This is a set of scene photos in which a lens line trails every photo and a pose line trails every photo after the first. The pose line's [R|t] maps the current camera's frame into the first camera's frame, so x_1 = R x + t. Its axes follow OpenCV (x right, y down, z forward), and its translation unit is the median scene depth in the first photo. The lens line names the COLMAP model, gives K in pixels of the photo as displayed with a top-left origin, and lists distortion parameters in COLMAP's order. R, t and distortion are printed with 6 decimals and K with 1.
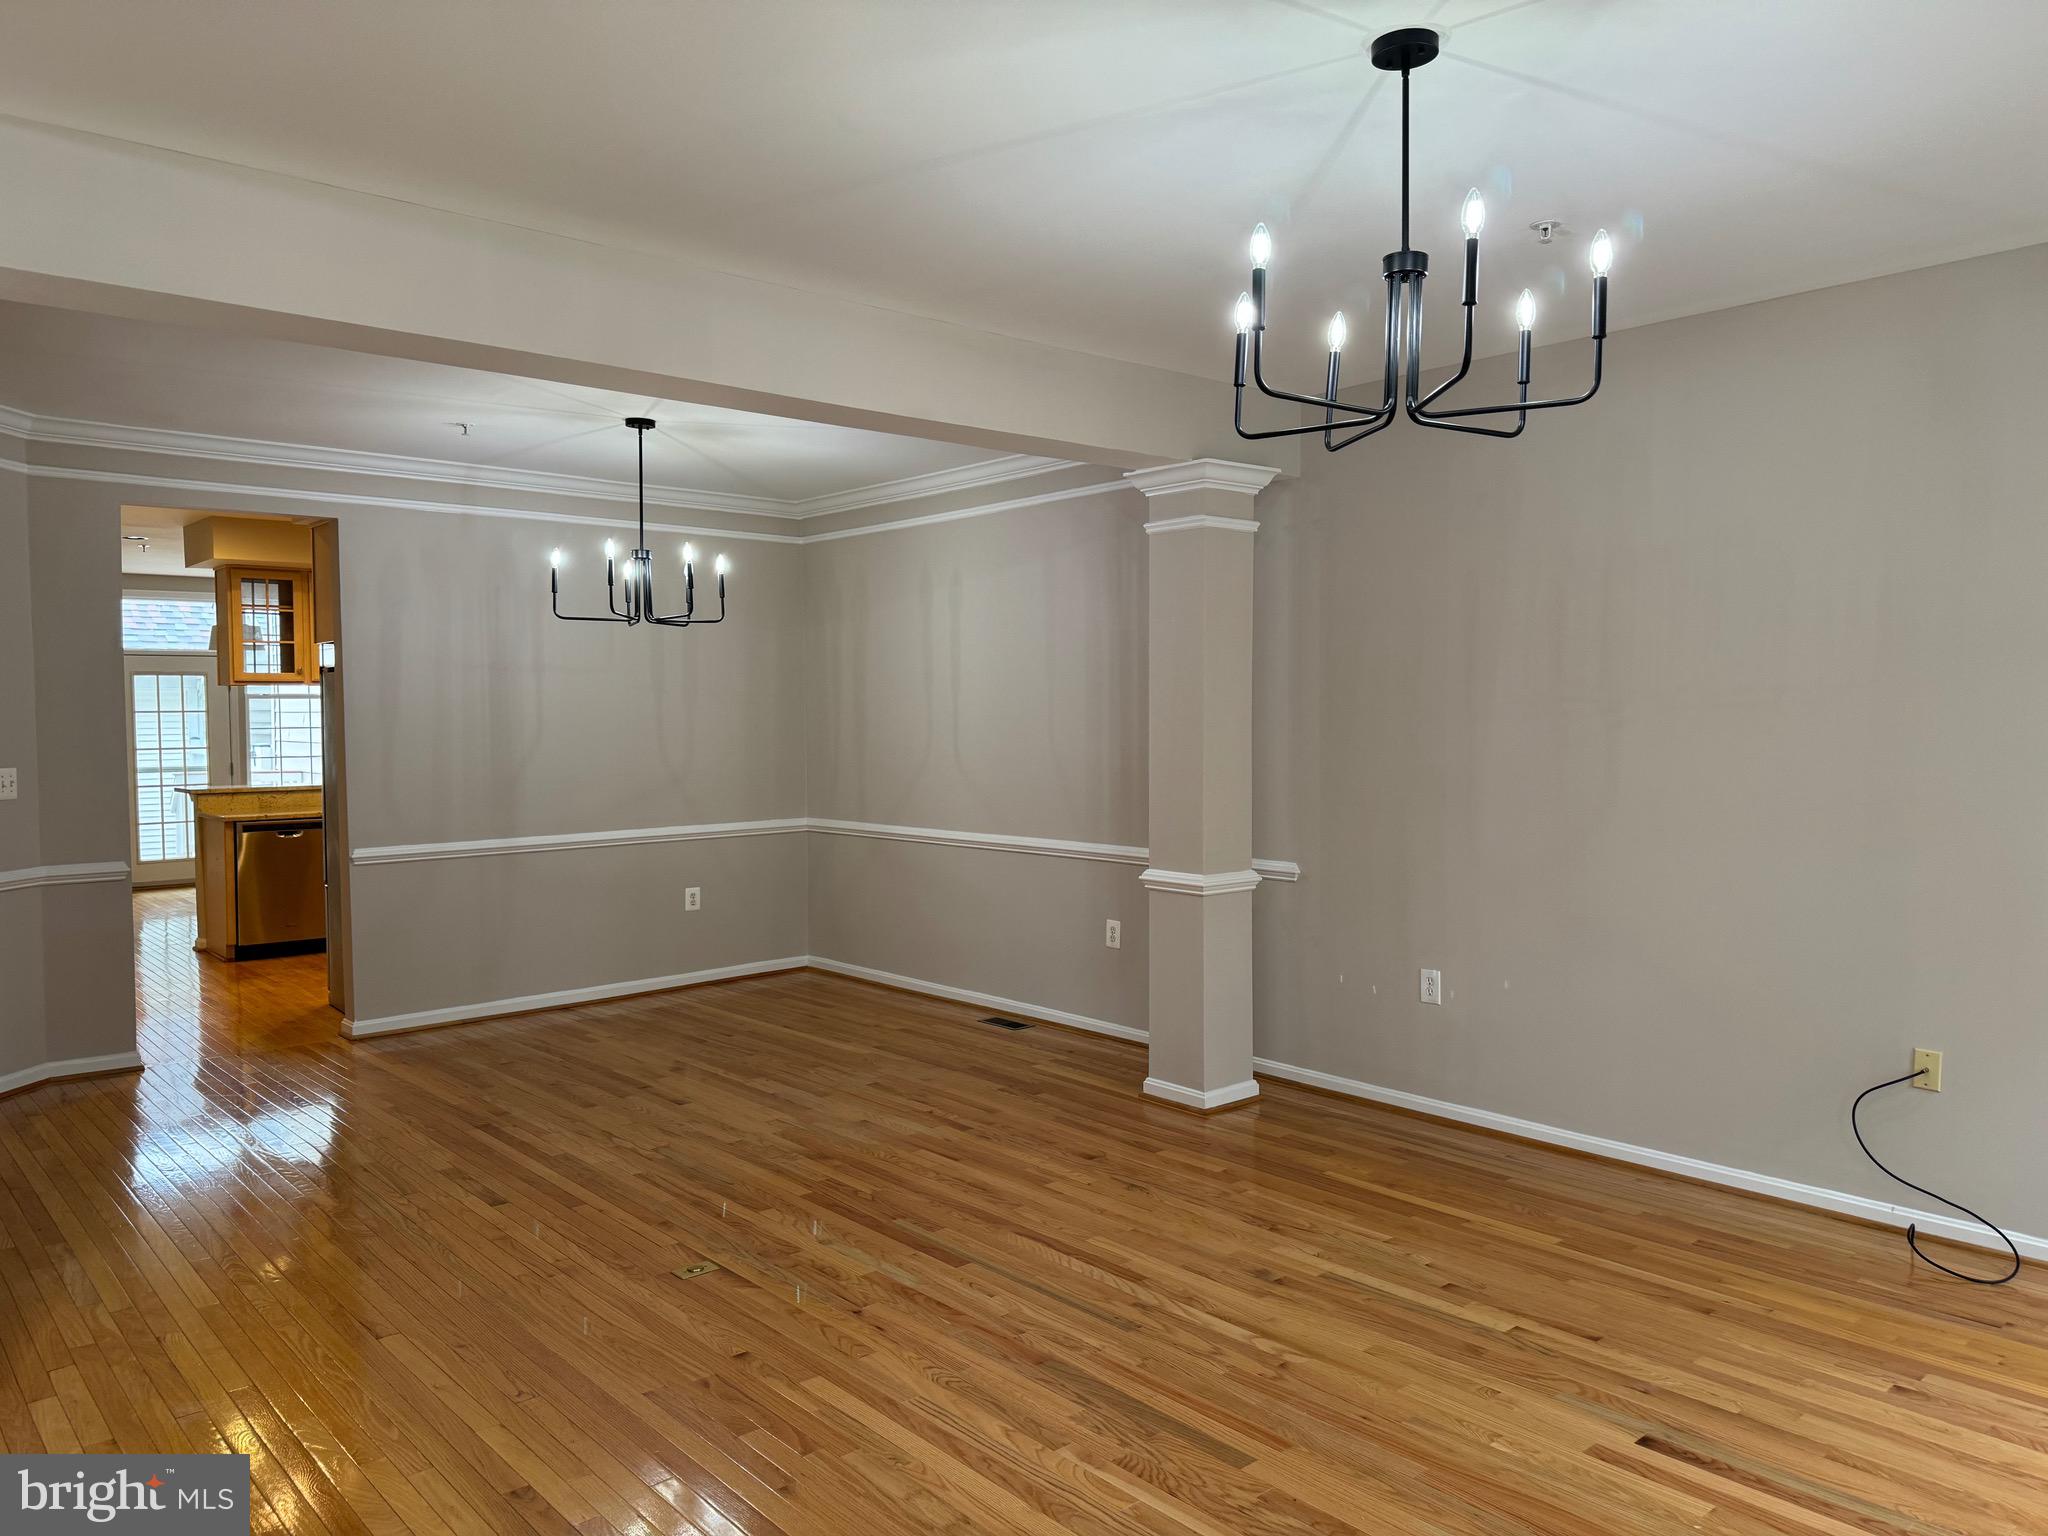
lens RADIAL K [[1434.3, 0, 990.2], [0, 1434.3, 773.0], [0, 0, 1]] dist [0.002729, -0.051623]
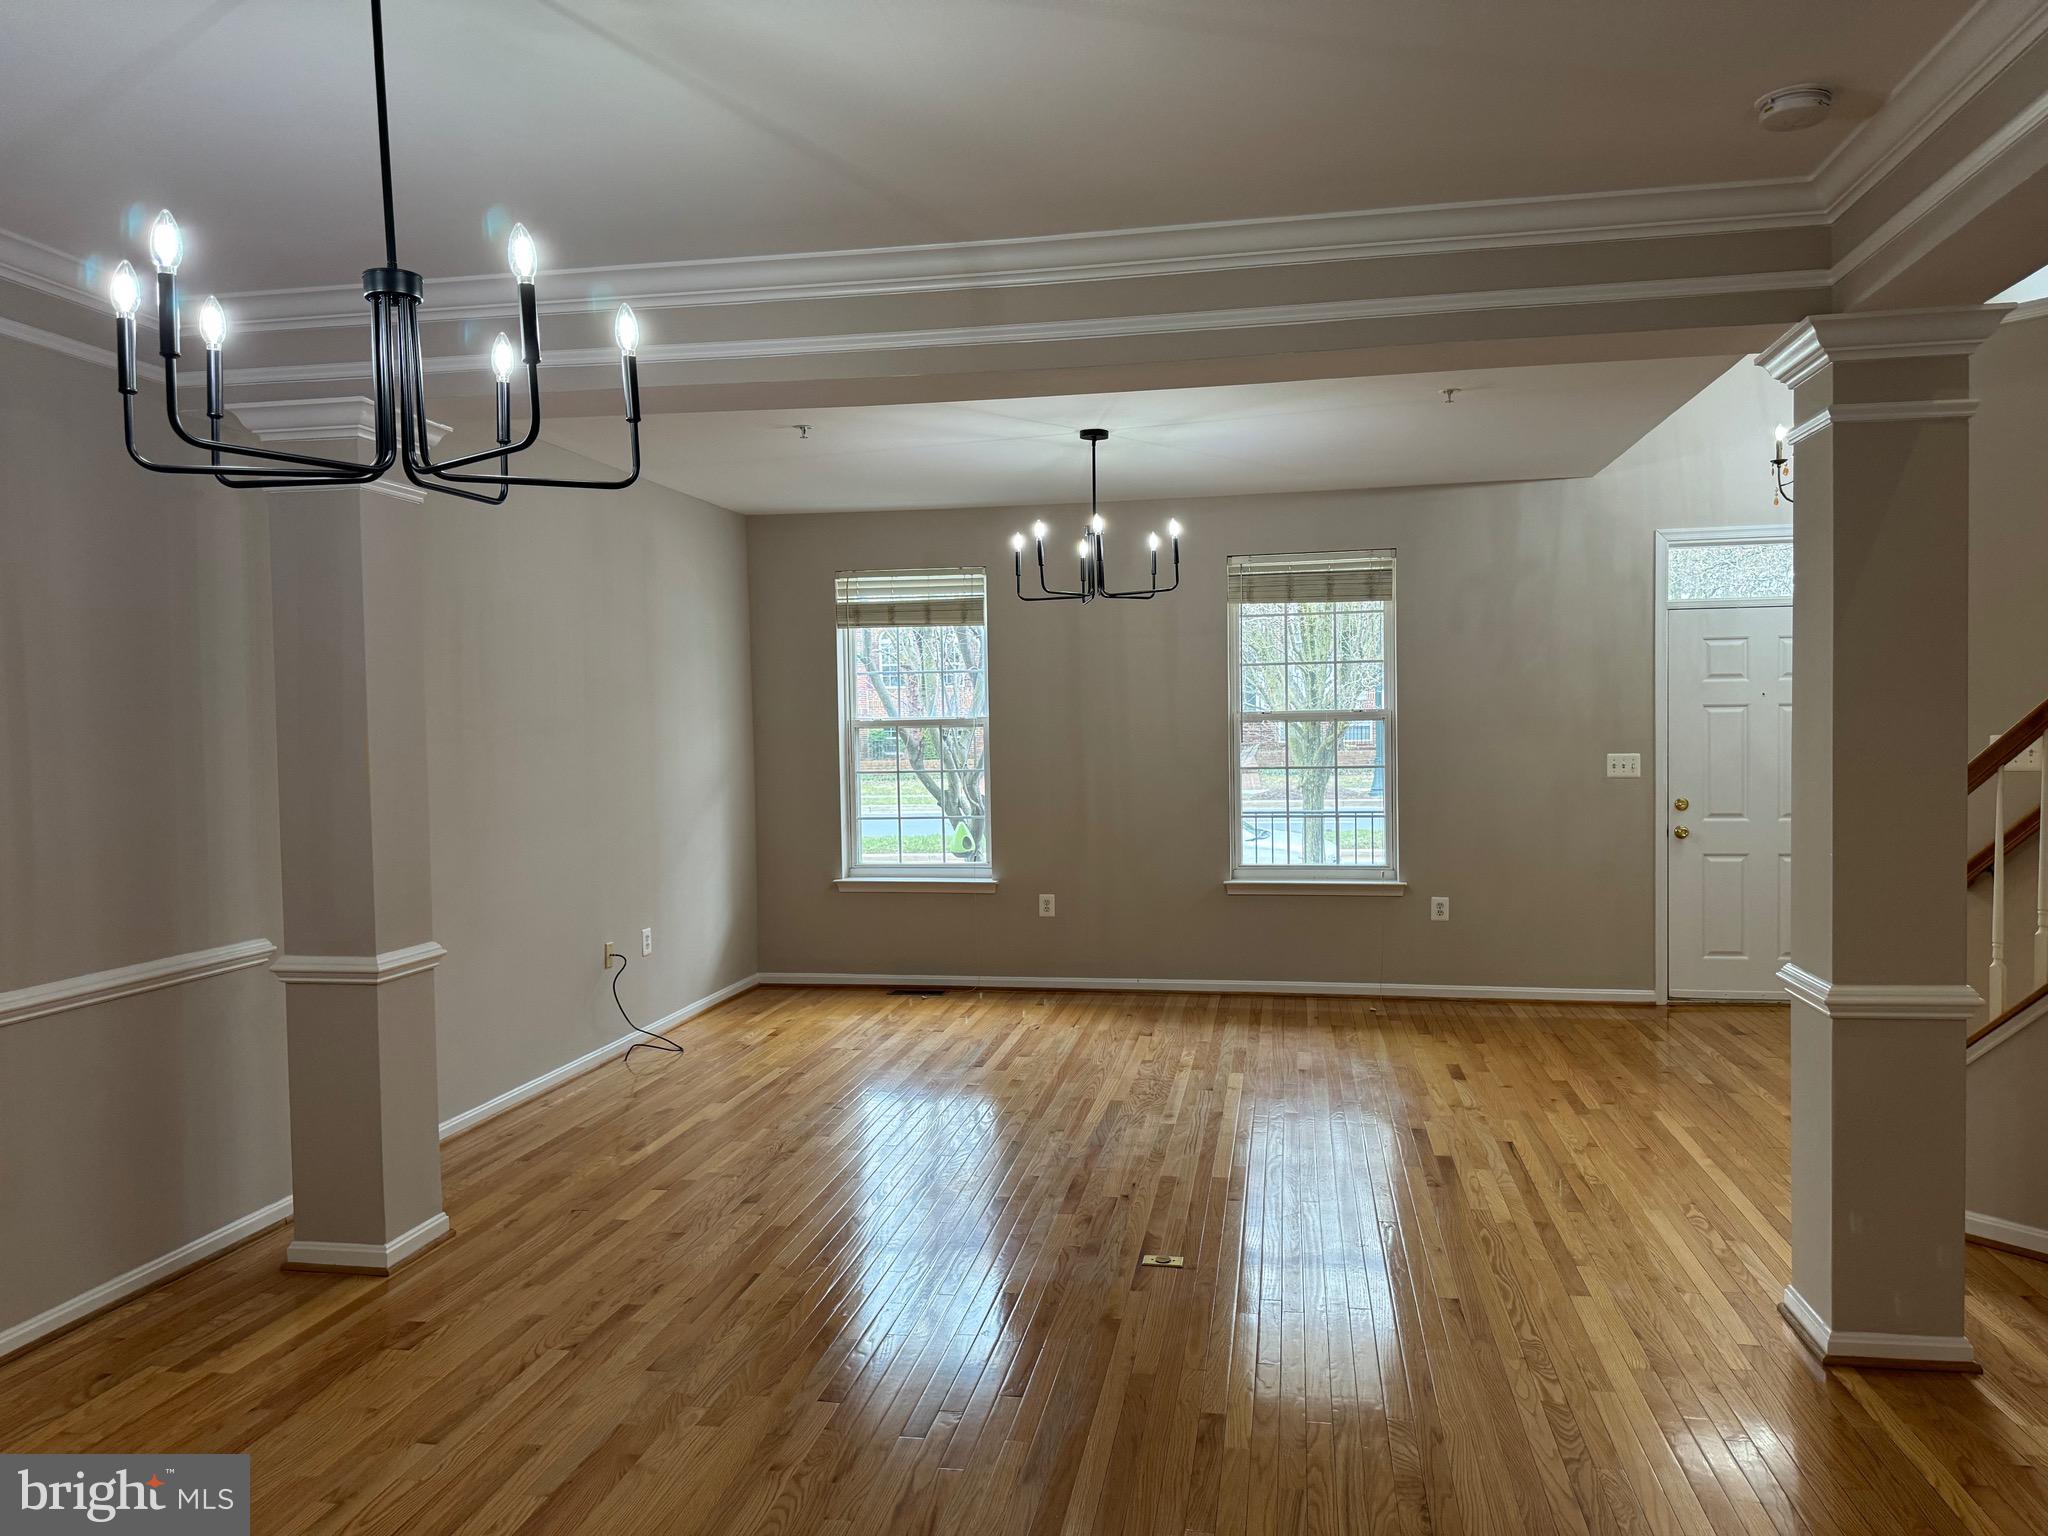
lens RADIAL K [[1404.0, 0, 1024.0], [0, 1404.0, 768.0], [0, 0, 1]] dist [-0.002486, -0.040171]
pose [[-0.628608, -0.010788, 0.777648, -0.768776], [0.055142, 0.996769, 0.058402, -0.066203], [-0.775765, 0.079593, -0.625982, 1.388648]]
